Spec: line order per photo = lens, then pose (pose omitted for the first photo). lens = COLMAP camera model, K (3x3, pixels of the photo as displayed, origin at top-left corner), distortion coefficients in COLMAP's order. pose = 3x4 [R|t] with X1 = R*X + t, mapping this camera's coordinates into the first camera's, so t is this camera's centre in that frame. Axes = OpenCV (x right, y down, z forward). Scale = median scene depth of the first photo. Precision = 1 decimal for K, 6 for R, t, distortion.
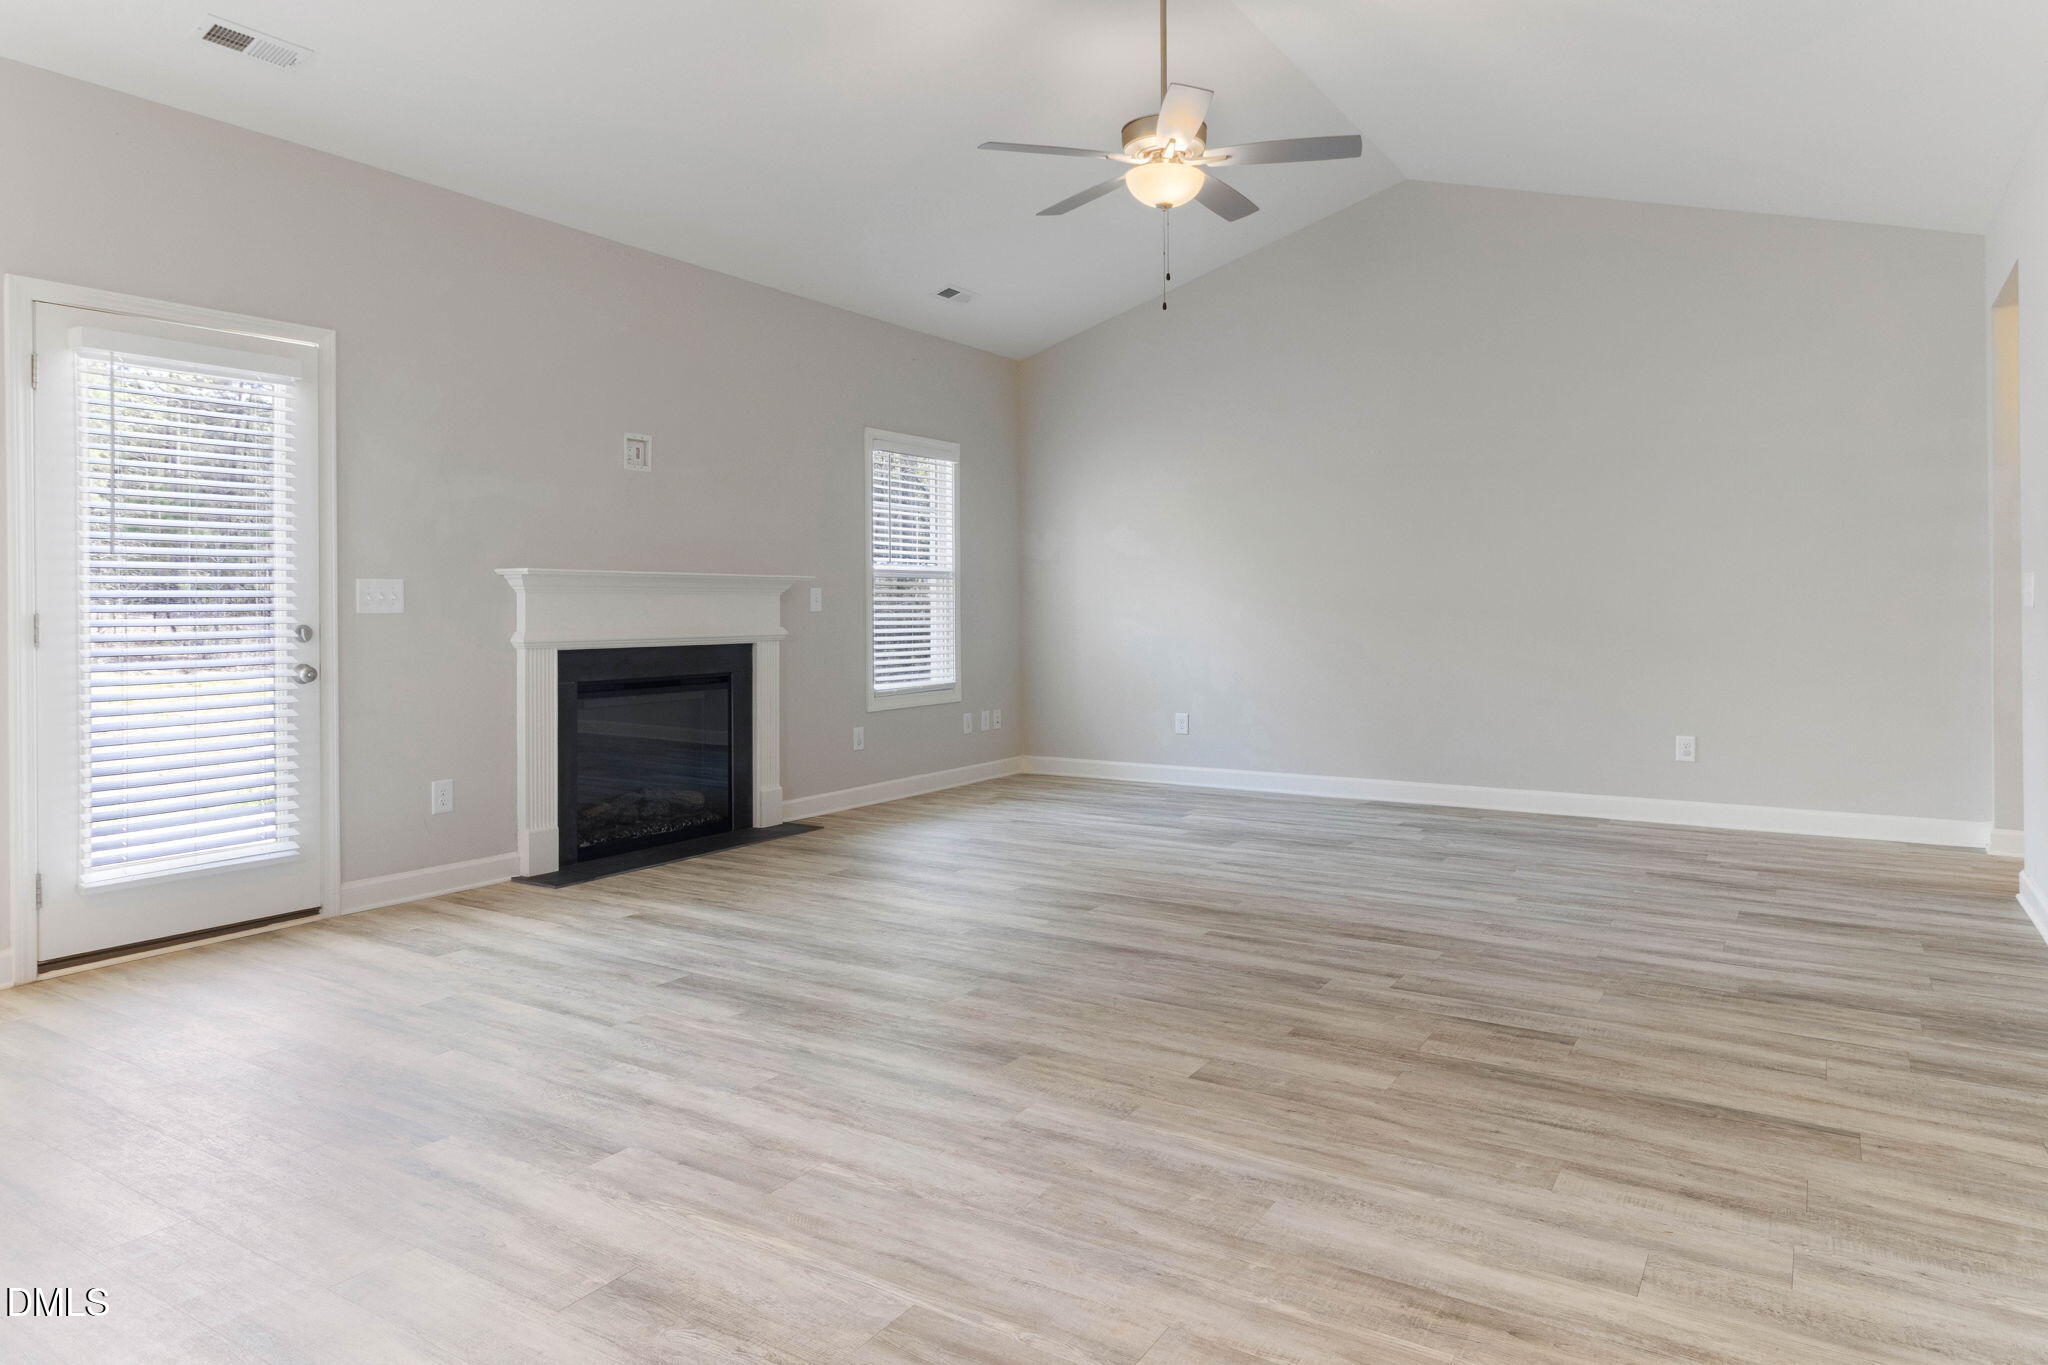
lens RADIAL K [[1252.0, 0, 1019.3], [0, 1252.0, 586.9], [0, 0, 1]] dist [0.009558, -0.000096]
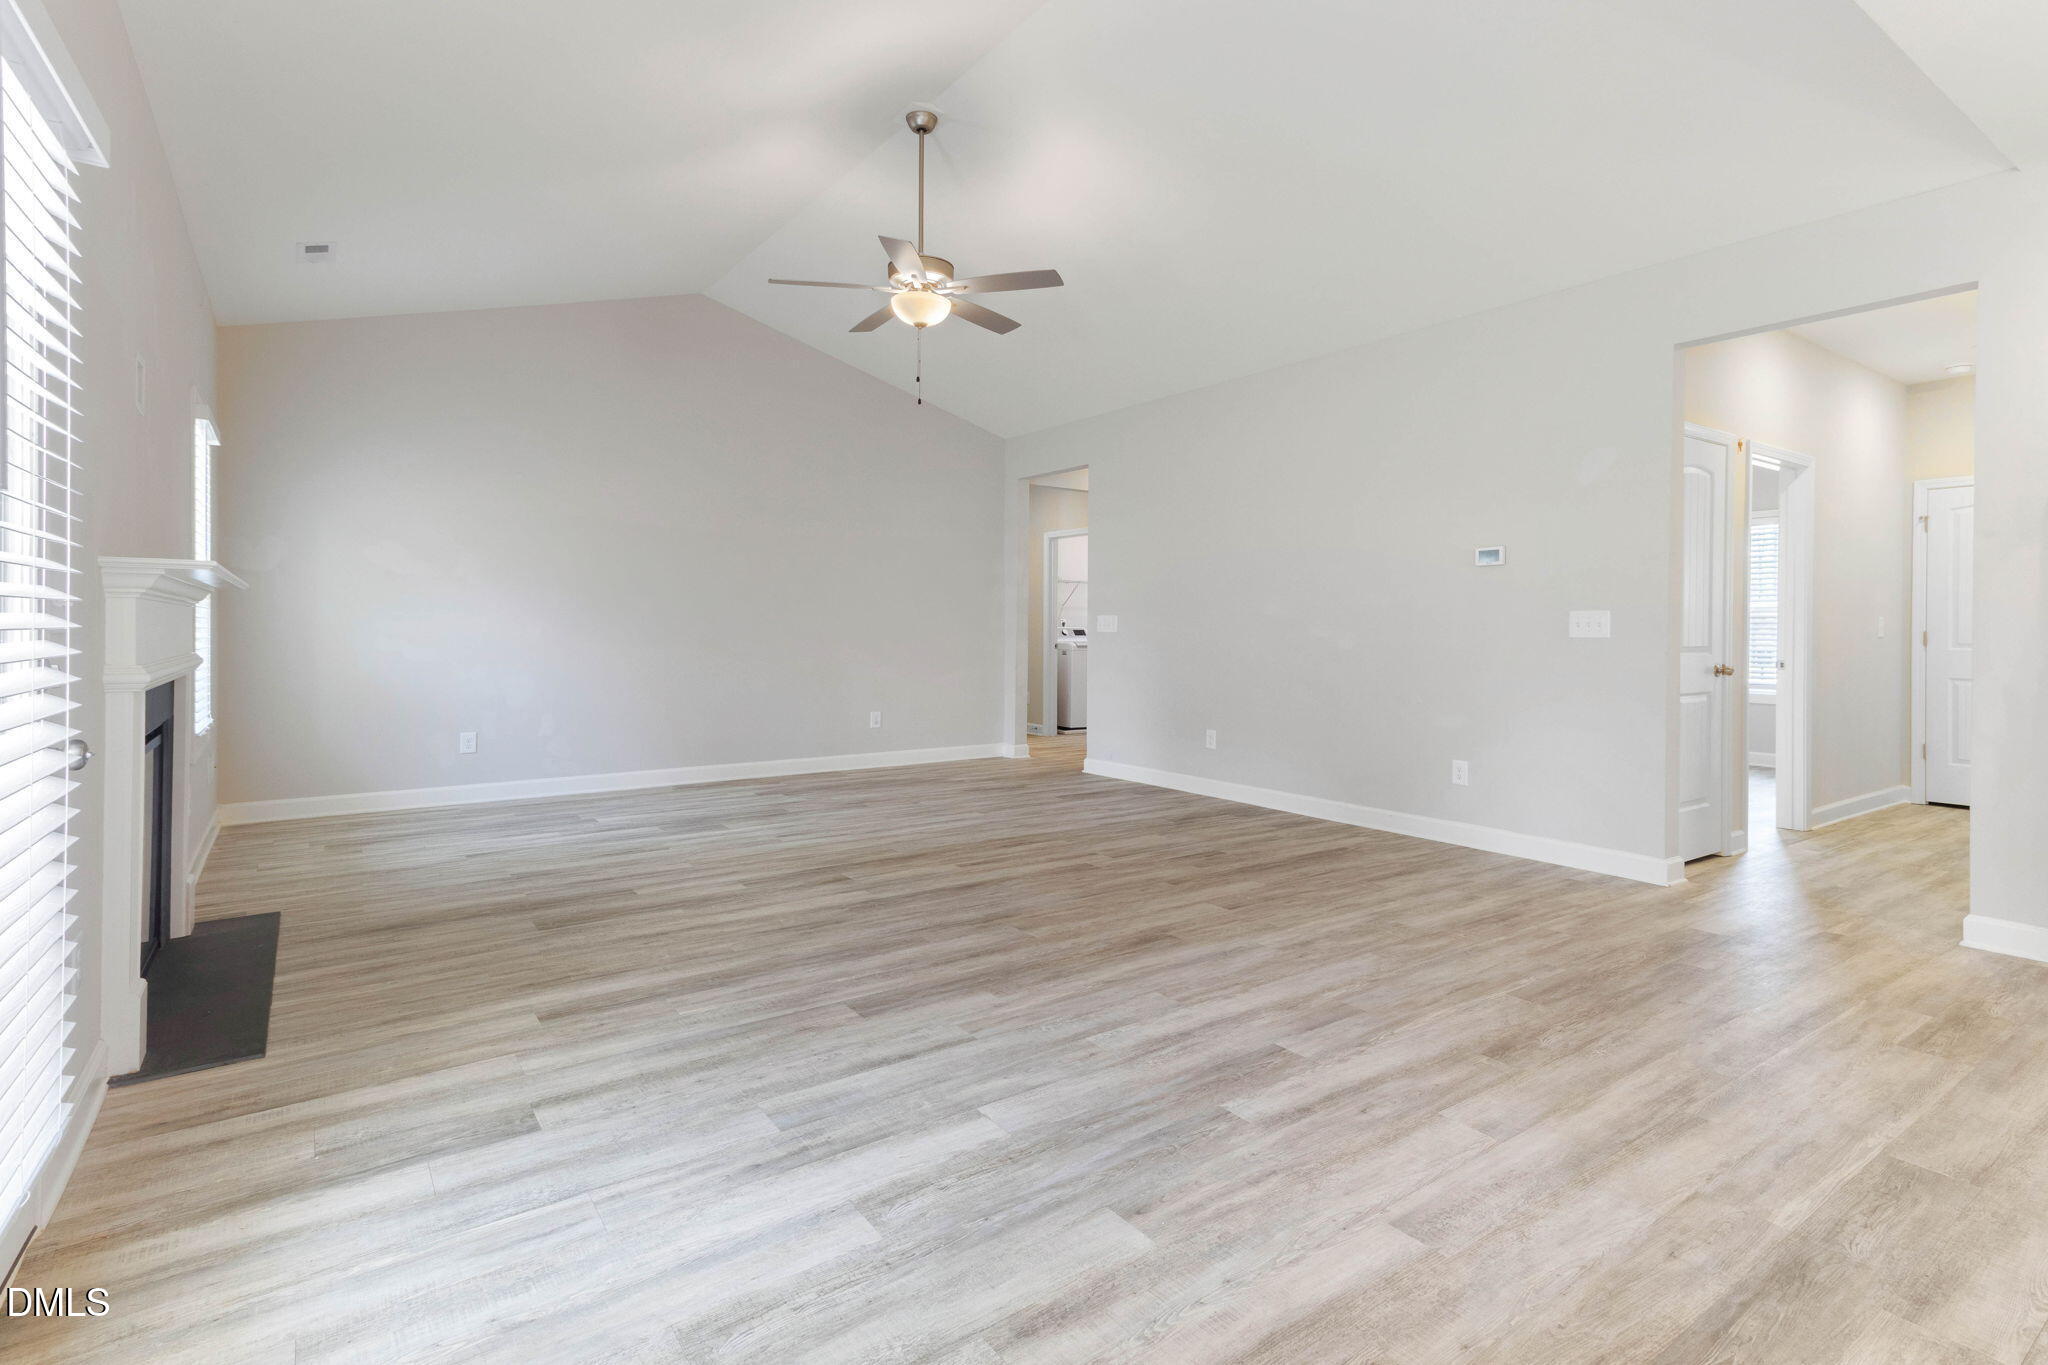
lens RADIAL K [[979.3, 0, 1035.5], [0, 979.3, 622.7], [0, 0, 1]] dist [0.008030, 0.008918]
pose [[0.383149, 0.009169, 0.923641, -0.882211], [-0.018618, 0.999824, -0.002202, 0.009371], [-0.923499, -0.016352, 0.383253, 0.549953]]
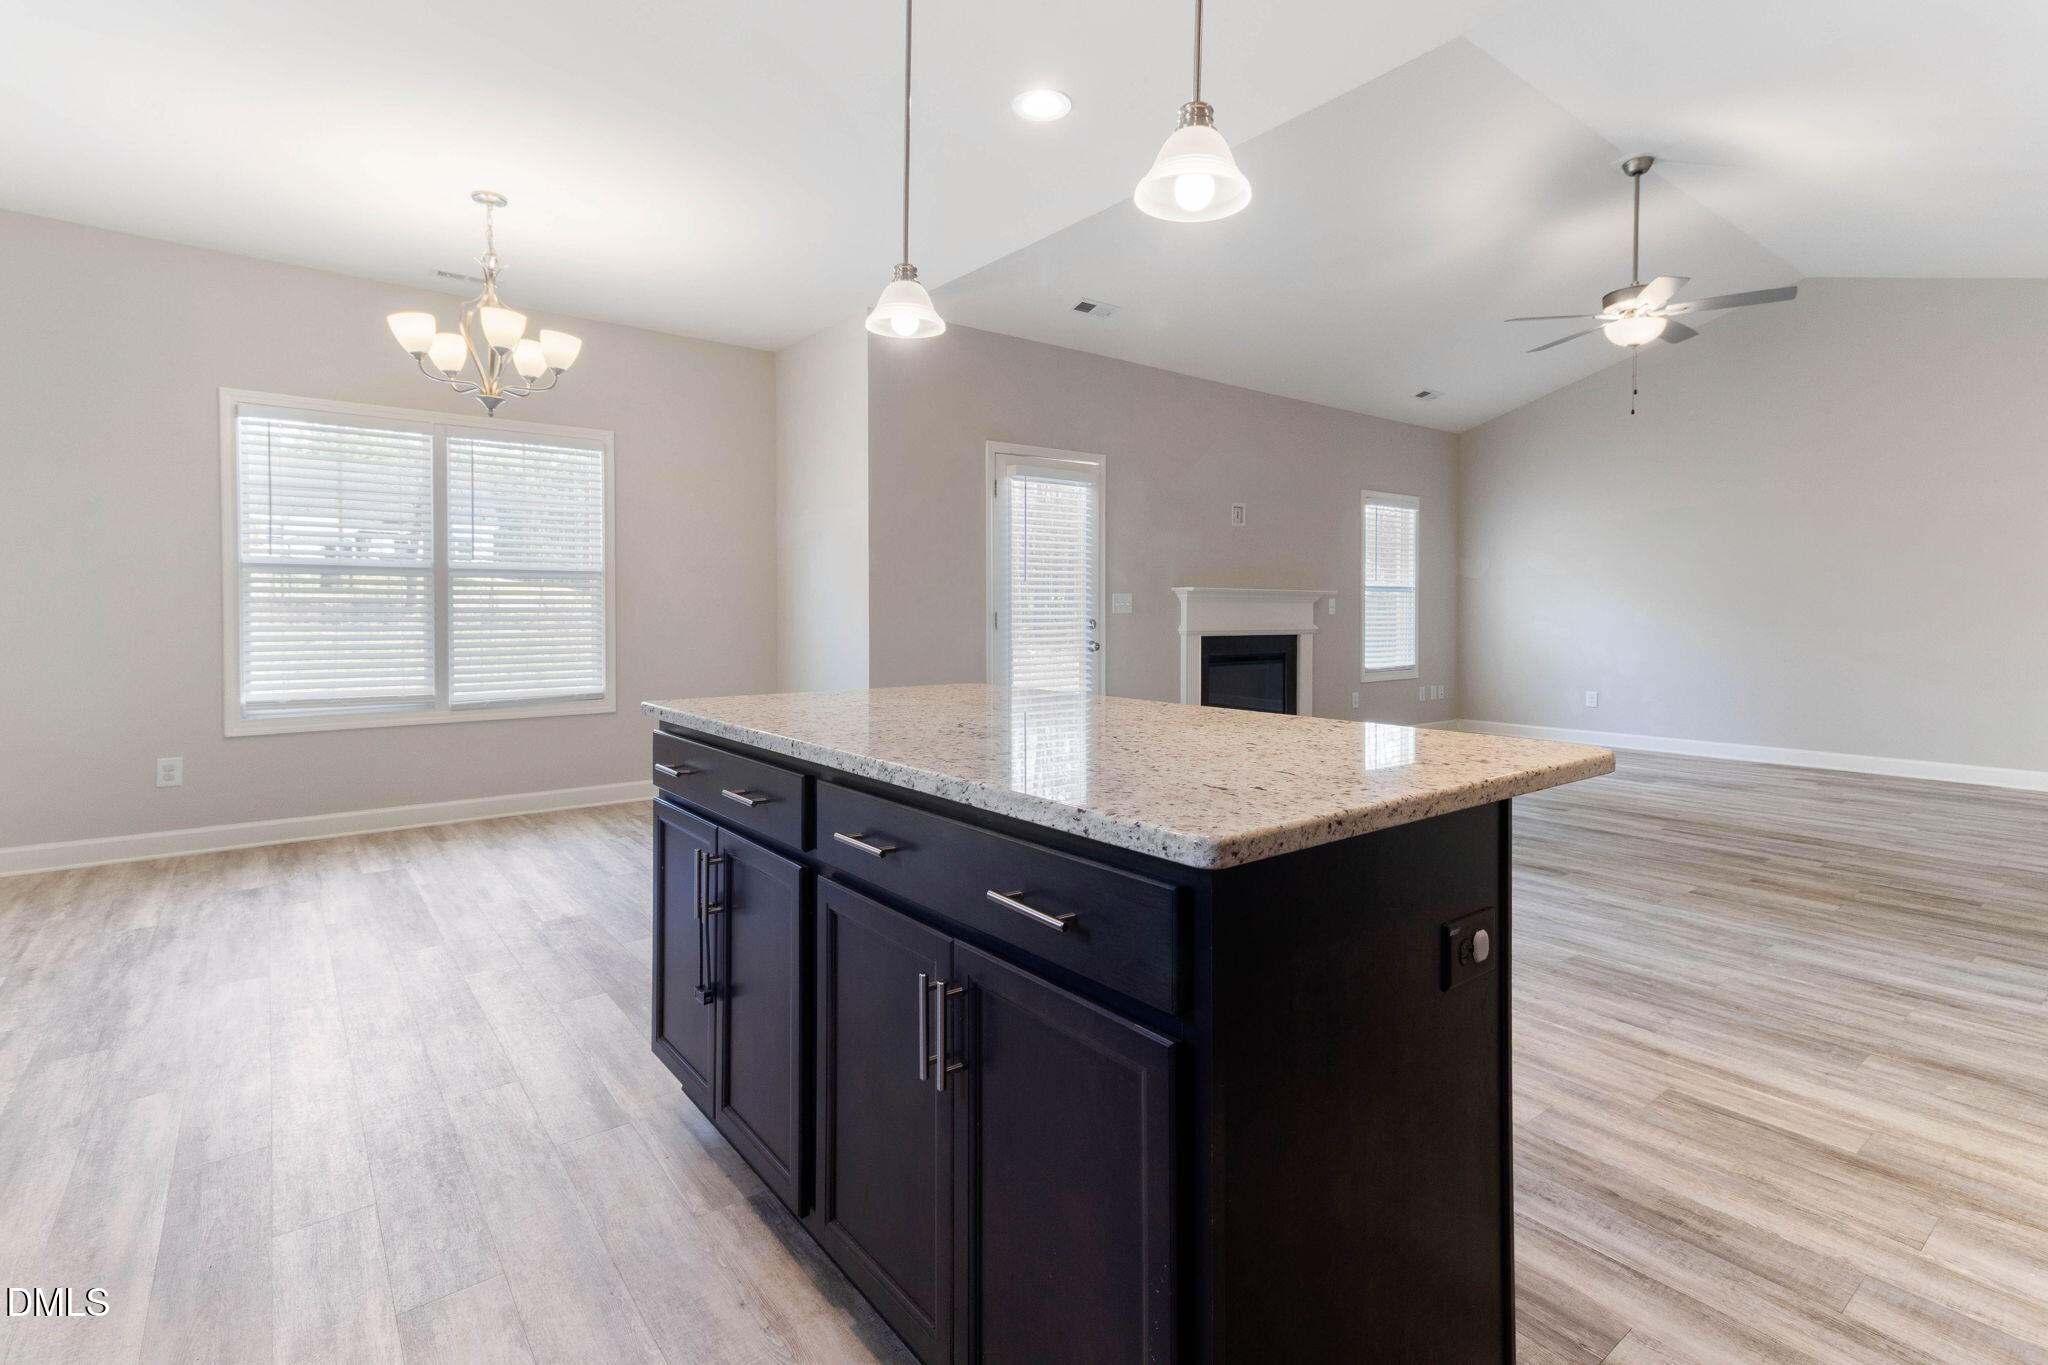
lens RADIAL K [[979.3, 0, 1035.5], [0, 979.3, 622.7], [0, 0, 1]] dist [0.008030, 0.008918]
pose [[0.947839, 0.011525, -0.318541, -0.208076], [-0.002297, 0.999567, 0.029328, -0.006798], [0.318741, -0.027067, 0.947455, -0.392136]]
